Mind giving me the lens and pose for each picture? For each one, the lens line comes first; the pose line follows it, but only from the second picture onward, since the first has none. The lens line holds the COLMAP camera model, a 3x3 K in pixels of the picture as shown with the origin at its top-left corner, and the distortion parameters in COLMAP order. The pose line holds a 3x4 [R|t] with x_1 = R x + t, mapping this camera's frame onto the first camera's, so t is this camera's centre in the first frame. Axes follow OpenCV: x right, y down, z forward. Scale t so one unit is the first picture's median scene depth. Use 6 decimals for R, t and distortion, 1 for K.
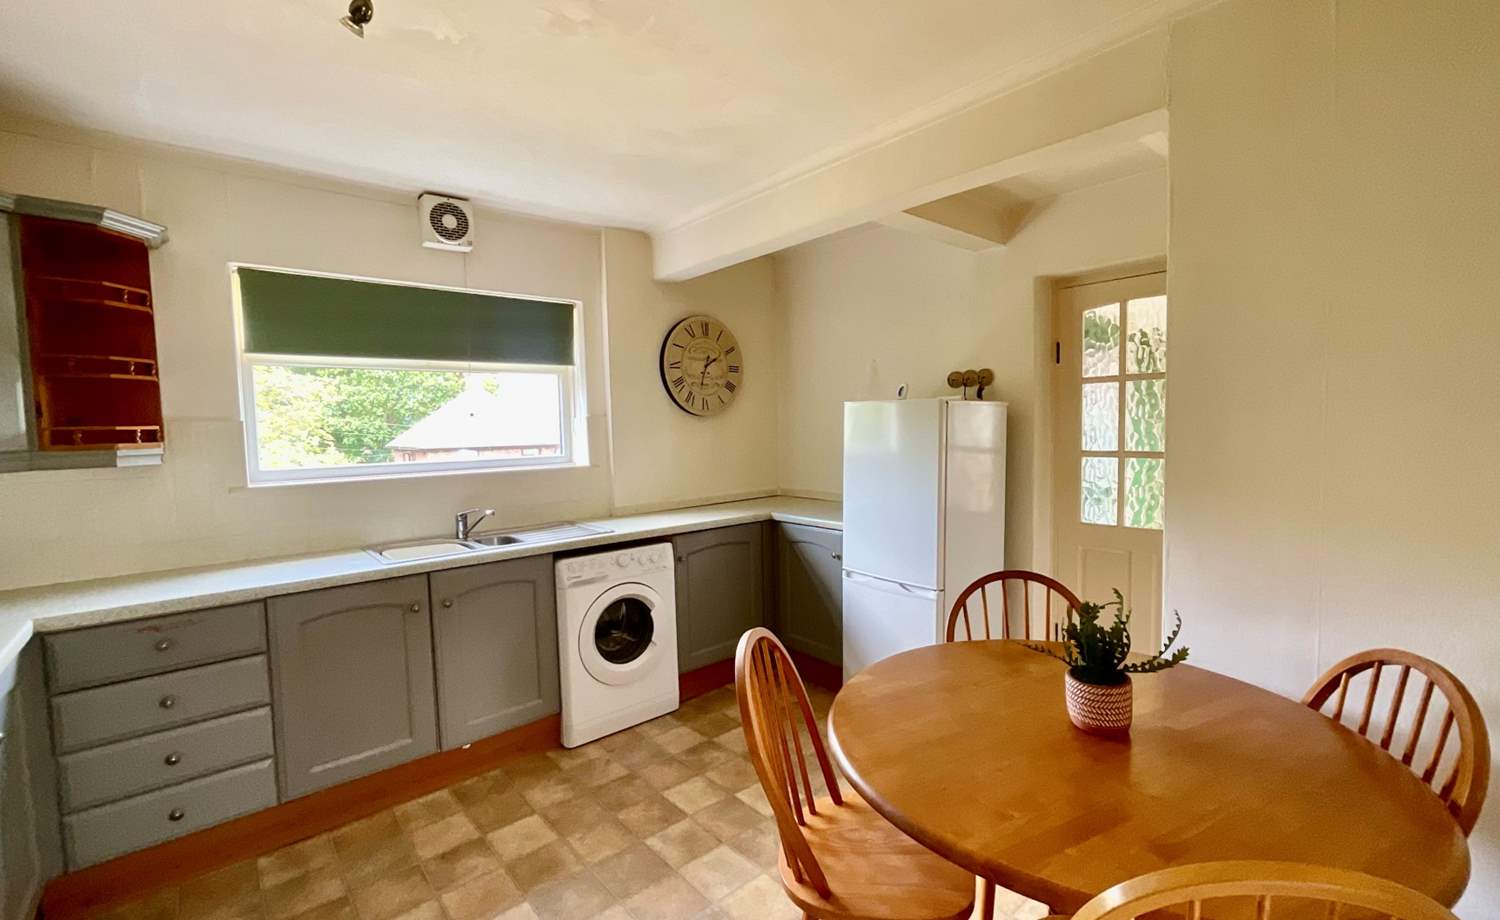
lens RADIAL K [[625.8, 0, 757.7], [0, 625.8, 466.0], [0, 0, 1]] dist [-0.000525, 0.000199]
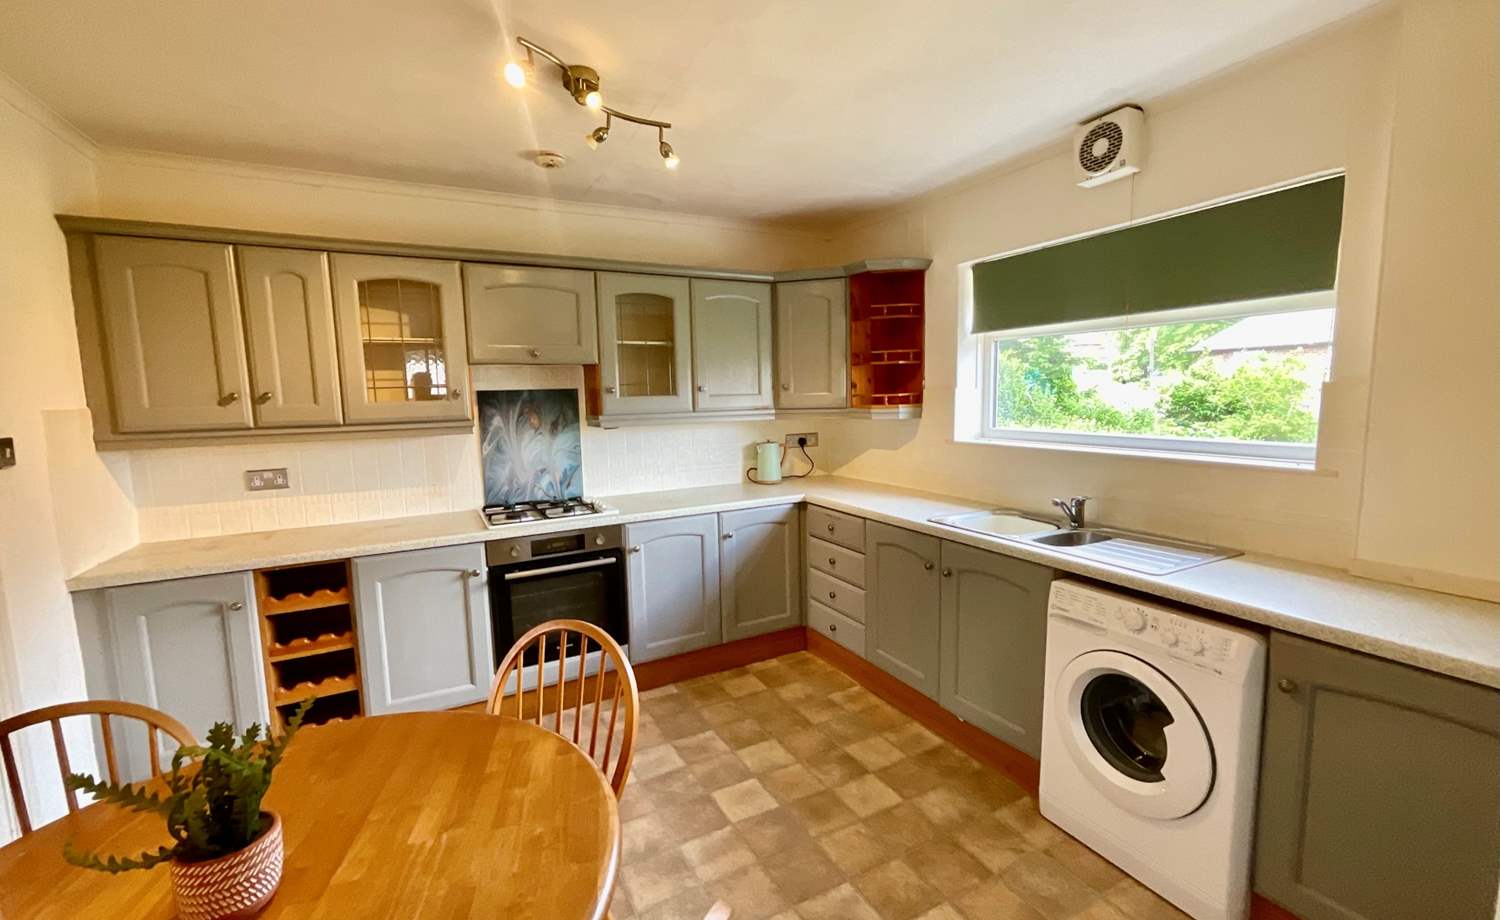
lens RADIAL K [[625.8, 0, 757.7], [0, 625.8, 466.0], [0, 0, 1]] dist [-0.000525, 0.000199]
pose [[-0.214841, 0.144953, -0.965832, 0.522960], [-0.038598, 0.986892, 0.156699, -0.100179], [0.975886, 0.070944, -0.206430, 0.860649]]
